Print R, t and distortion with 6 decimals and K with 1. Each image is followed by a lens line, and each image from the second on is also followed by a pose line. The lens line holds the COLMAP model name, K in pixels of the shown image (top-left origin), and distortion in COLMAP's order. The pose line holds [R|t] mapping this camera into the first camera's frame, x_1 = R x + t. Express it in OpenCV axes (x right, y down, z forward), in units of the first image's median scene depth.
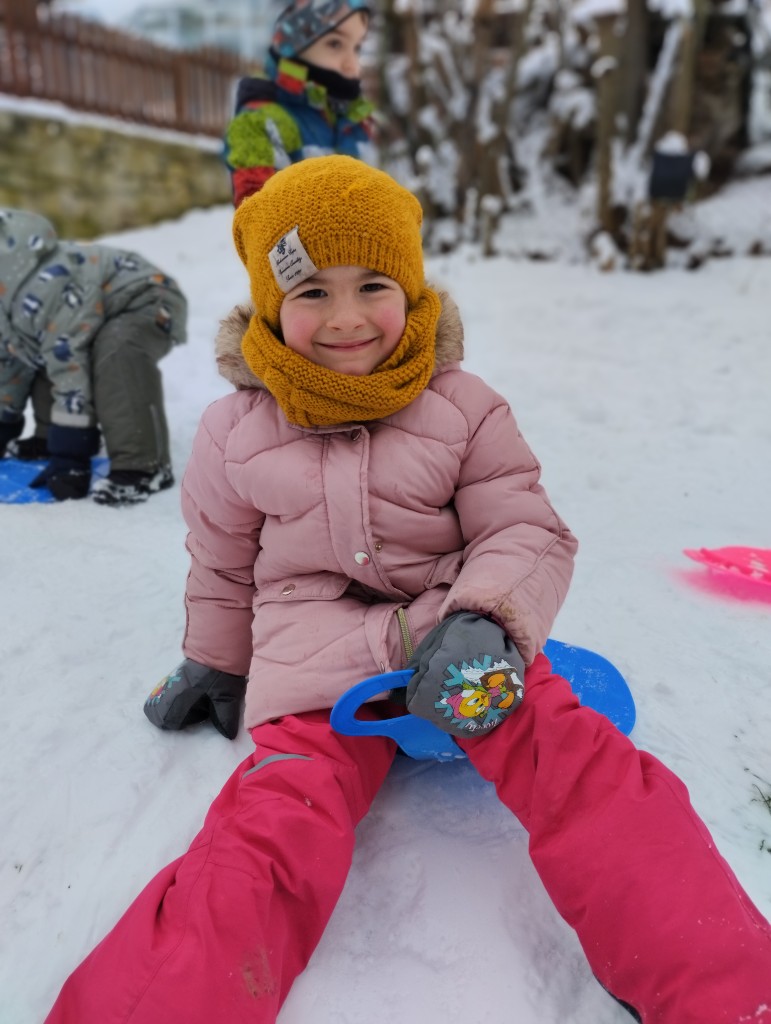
lens RADIAL K [[853.5, 0, 385.5], [0, 853.5, 512.0], [0, 0, 1]] dist [0.085014, -0.119179]
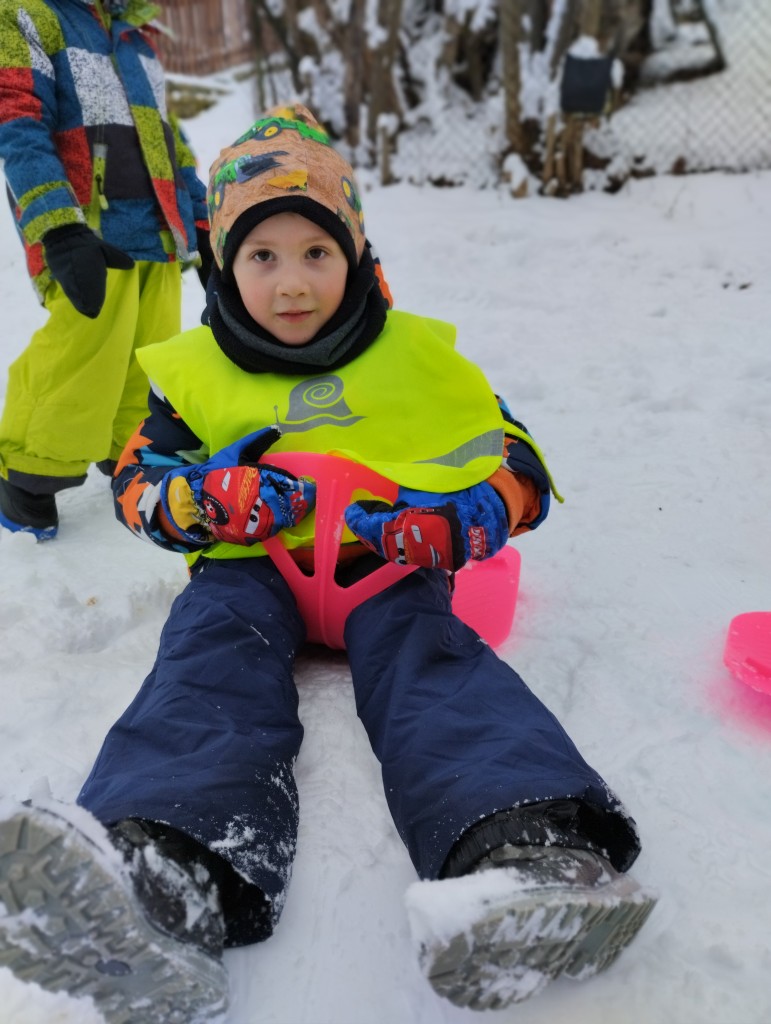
lens RADIAL K [[853.5, 0, 385.5], [0, 853.5, 512.0], [0, 0, 1]] dist [0.085014, -0.119179]
pose [[0.993004, -0.069080, 0.095771, 0.010066], [0.060855, 0.994409, 0.086293, -0.038967], [-0.101196, -0.079861, 0.991656, 0.097124]]
